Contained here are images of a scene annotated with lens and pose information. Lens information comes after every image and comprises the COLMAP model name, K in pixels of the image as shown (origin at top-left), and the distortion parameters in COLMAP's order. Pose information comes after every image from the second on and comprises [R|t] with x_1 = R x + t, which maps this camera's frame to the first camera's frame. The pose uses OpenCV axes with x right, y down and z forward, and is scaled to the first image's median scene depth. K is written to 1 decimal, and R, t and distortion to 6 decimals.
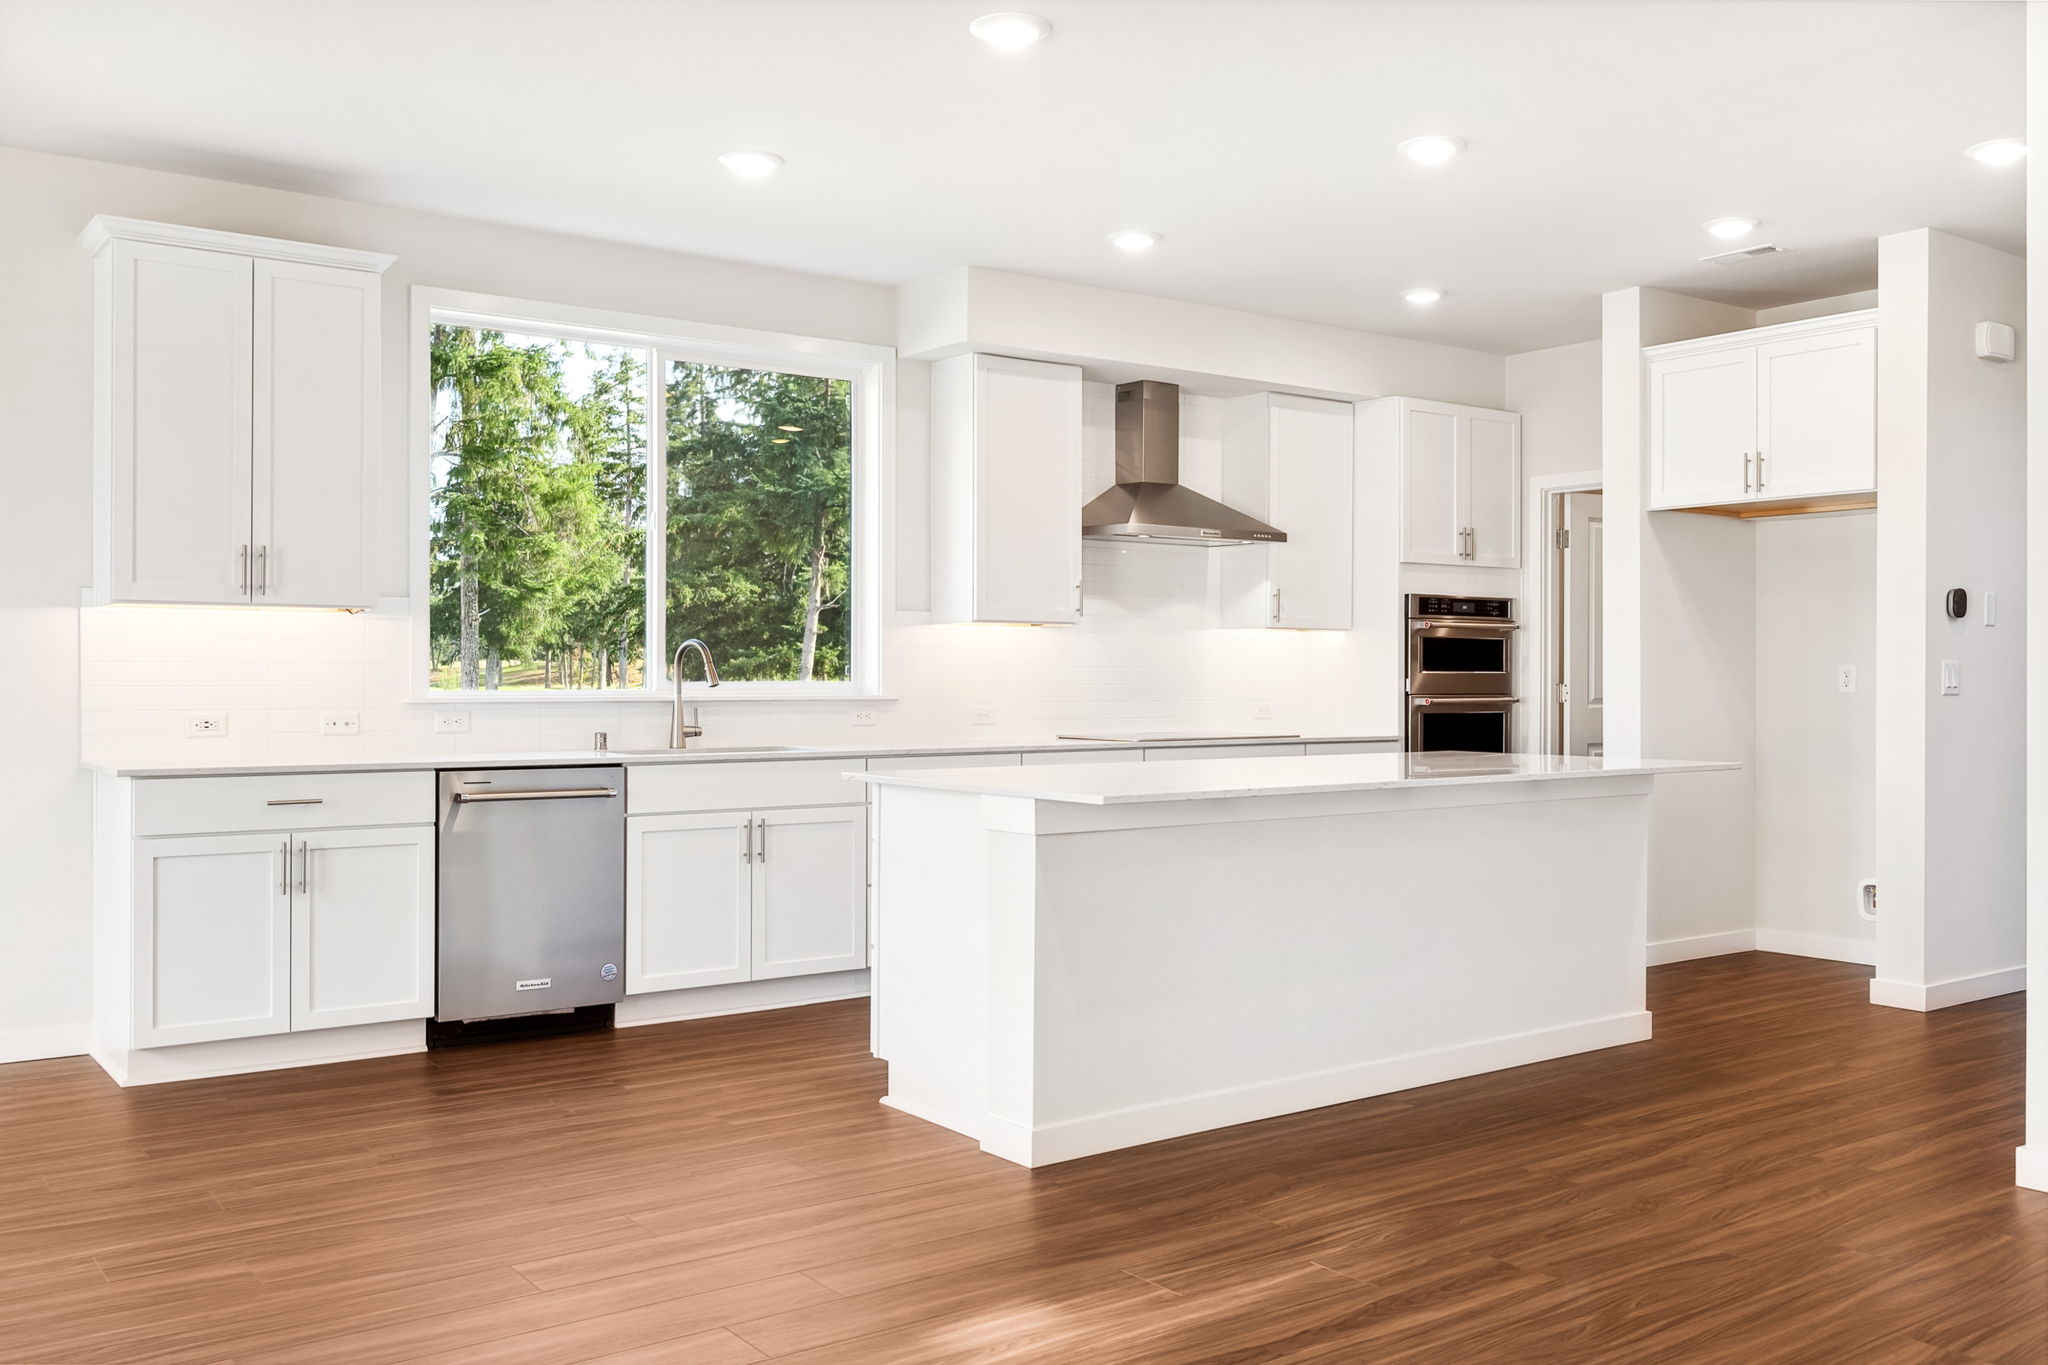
lens RADIAL K [[1797.4, 0, 1024.0], [0, 1797.4, 682.5], [0, 0, 1]] dist [0.003722, -0.007059]
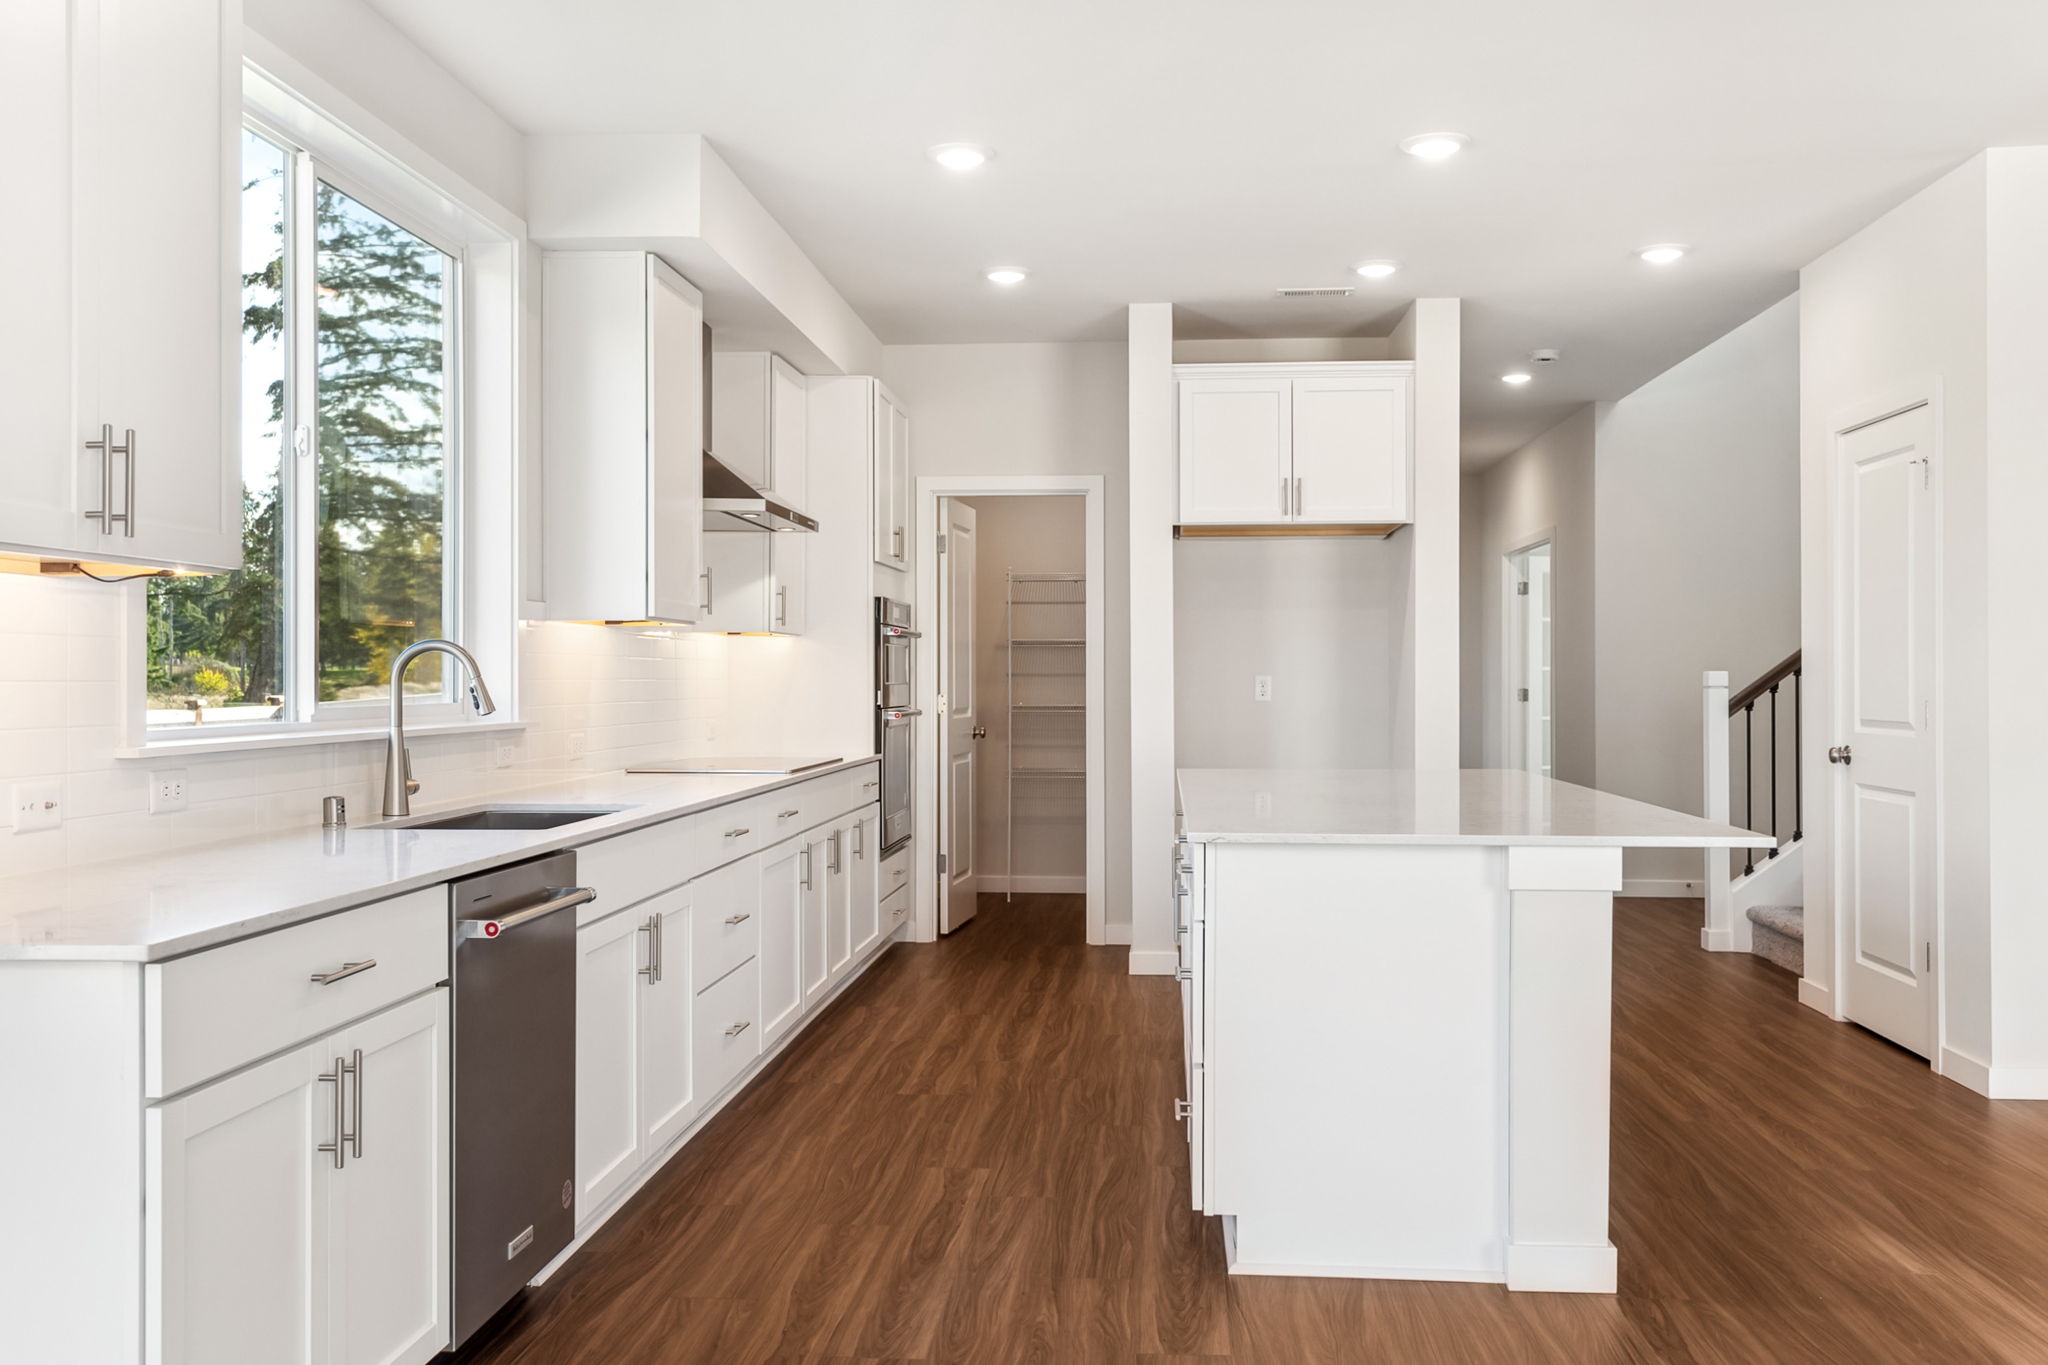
lens RADIAL K [[1797.4, 0, 1024.0], [0, 1797.4, 682.5], [0, 0, 1]] dist [0.003722, -0.007059]
pose [[0.651679, -0.003610, 0.758486, -0.512268], [0.003580, 0.999992, 0.001684, -0.008871], [-0.758486, 0.001618, 0.651687, 0.425253]]
